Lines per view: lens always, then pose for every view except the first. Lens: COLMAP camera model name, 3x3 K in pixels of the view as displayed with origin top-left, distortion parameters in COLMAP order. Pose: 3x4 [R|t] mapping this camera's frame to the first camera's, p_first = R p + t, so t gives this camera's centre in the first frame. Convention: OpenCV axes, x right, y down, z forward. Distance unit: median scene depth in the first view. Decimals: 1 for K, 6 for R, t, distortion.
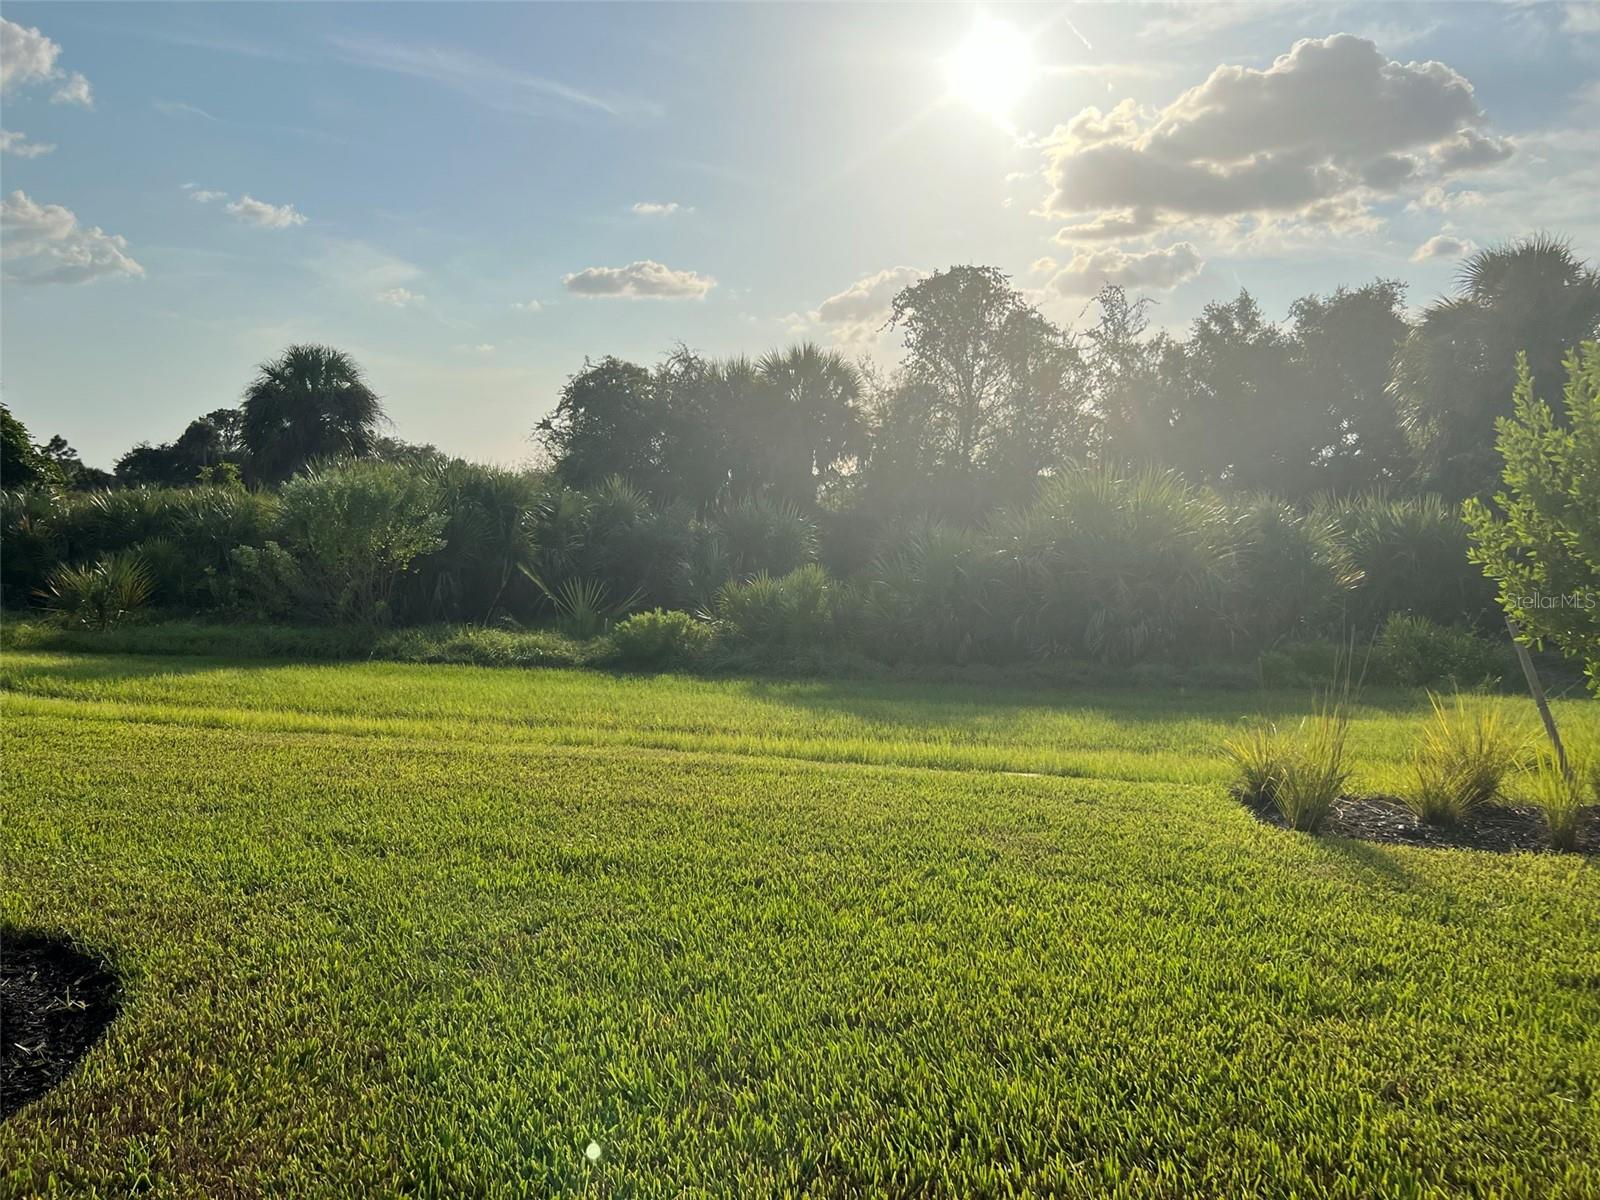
lens RADIAL K [[1213.8, 0, 784.9], [0, 1213.8, 601.4], [0, 0, 1]] dist [0.048047, -0.057282]
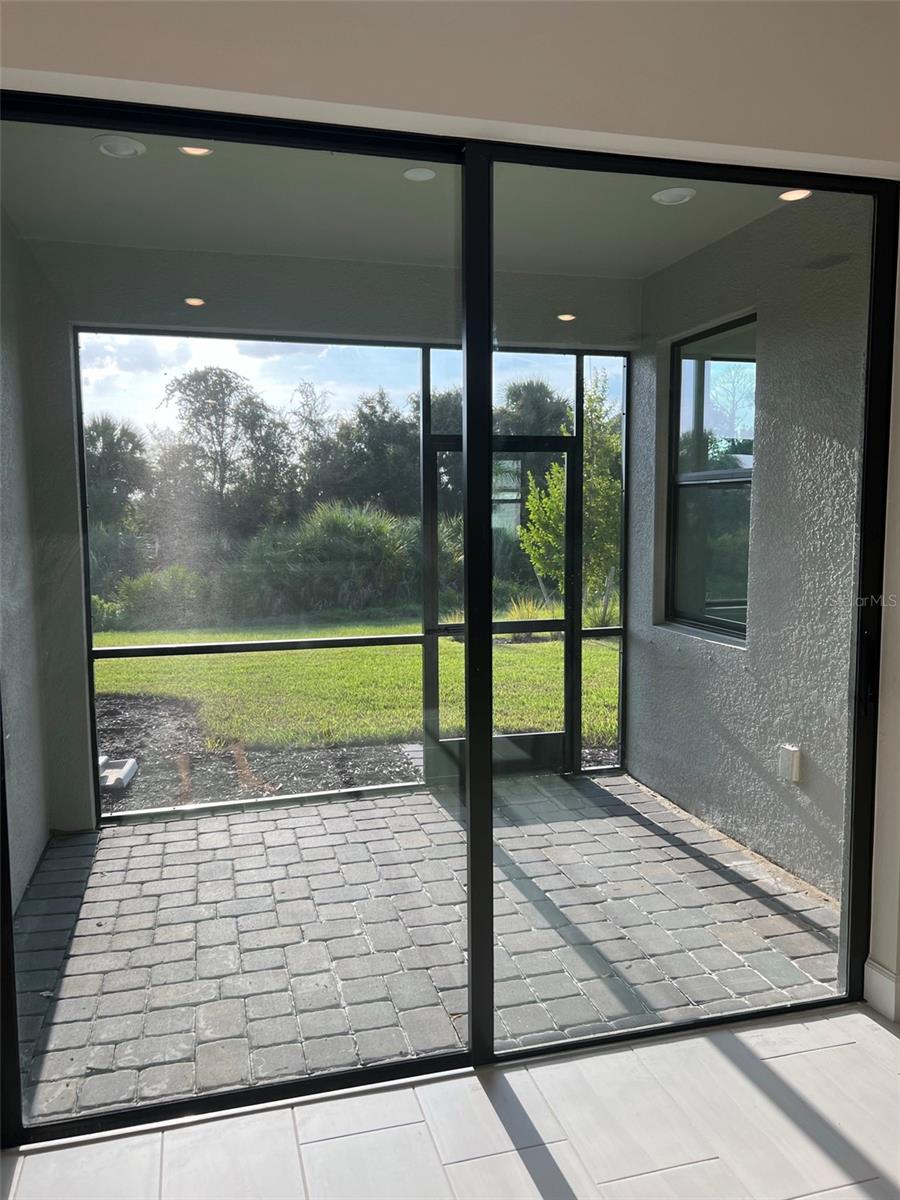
lens RADIAL K [[910.3, 0, 447.2], [0, 910.3, 602.5], [0, 0, 1]] dist [0.048047, -0.057282]
pose [[0.901762, -0.061196, 0.427880, -0.093820], [0.055494, 0.998126, 0.025800, 0.005625], [-0.428656, 0.000479, 0.903467, -0.154123]]
